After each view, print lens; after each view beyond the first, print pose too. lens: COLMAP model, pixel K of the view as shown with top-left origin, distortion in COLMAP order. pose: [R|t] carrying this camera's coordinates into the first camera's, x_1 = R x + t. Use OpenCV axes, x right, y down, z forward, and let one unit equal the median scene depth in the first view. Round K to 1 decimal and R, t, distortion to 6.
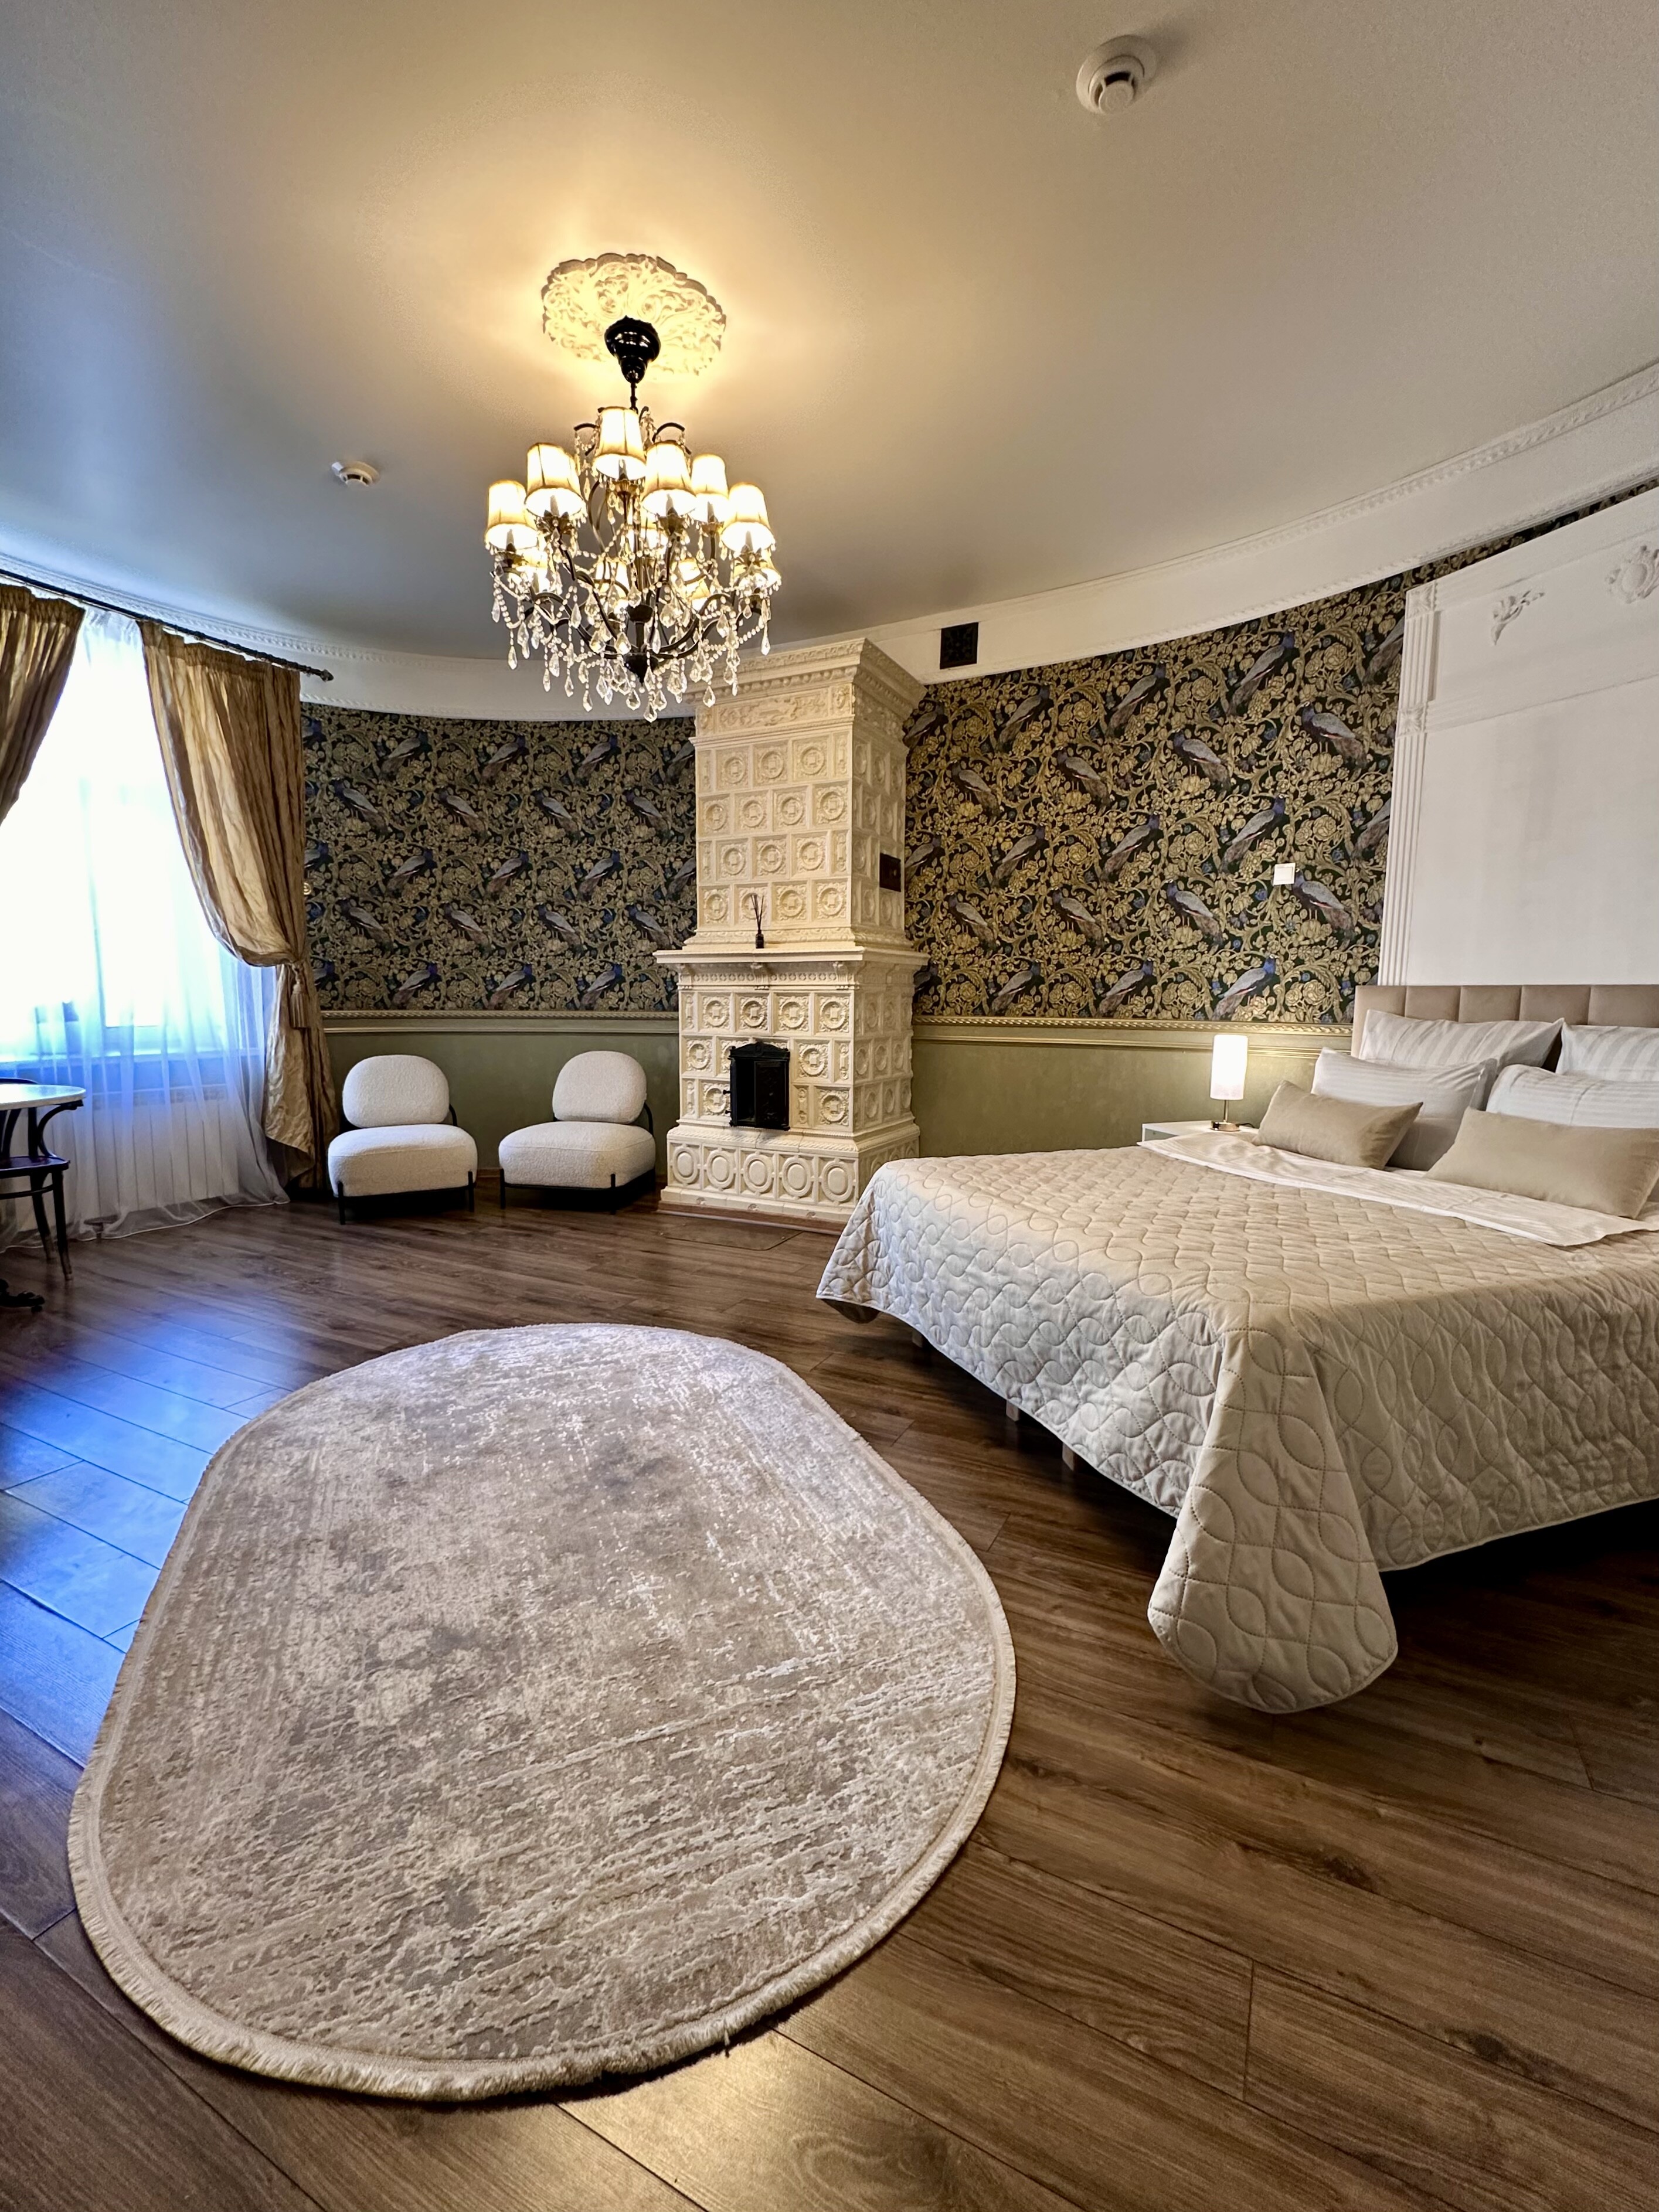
lens RADIAL K [[937.8, 0, 820.8], [0, 937.8, 1101.6], [0, 0, 1]] dist [0.000090, 0.000730]
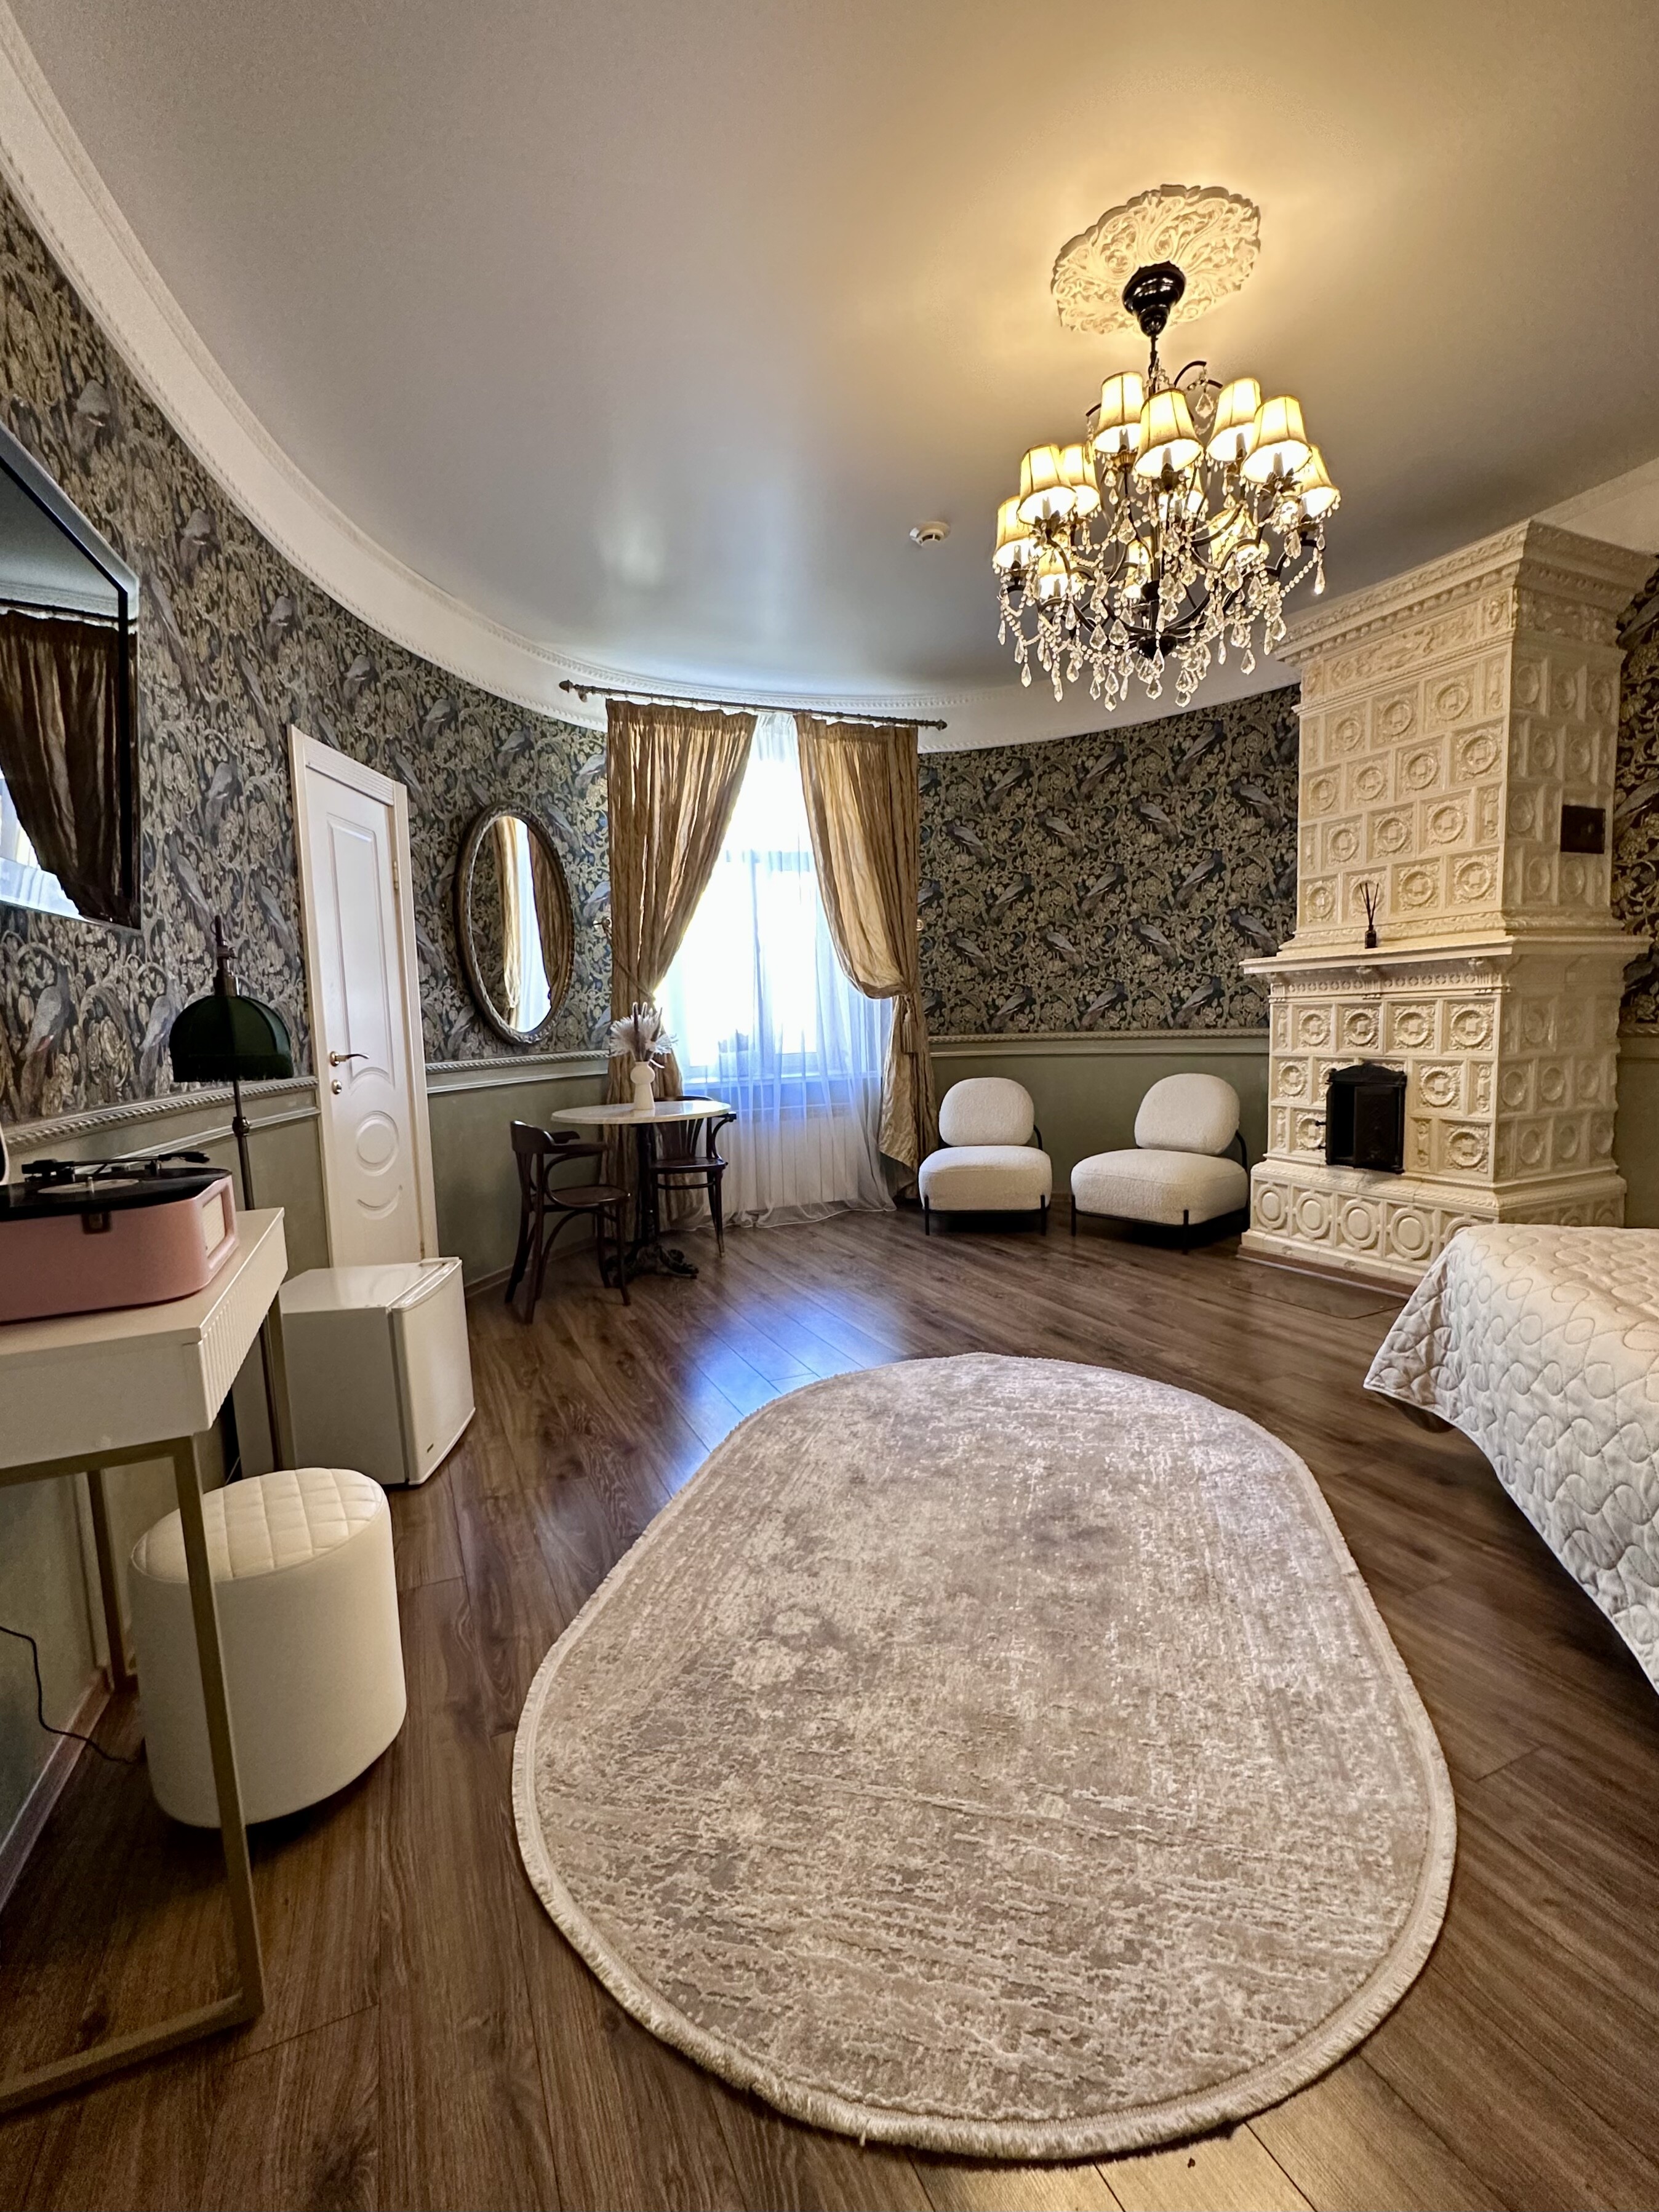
lens RADIAL K [[984.5, 0, 833.5], [0, 984.5, 1127.2], [0, 0, 1]] dist [-0.001624, 0.001428]
pose [[0.789305, 0.033568, -0.613083, 0.102101], [-0.031226, 0.999407, 0.014519, -0.006633], [0.613207, 0.007684, 0.789885, 0.044348]]
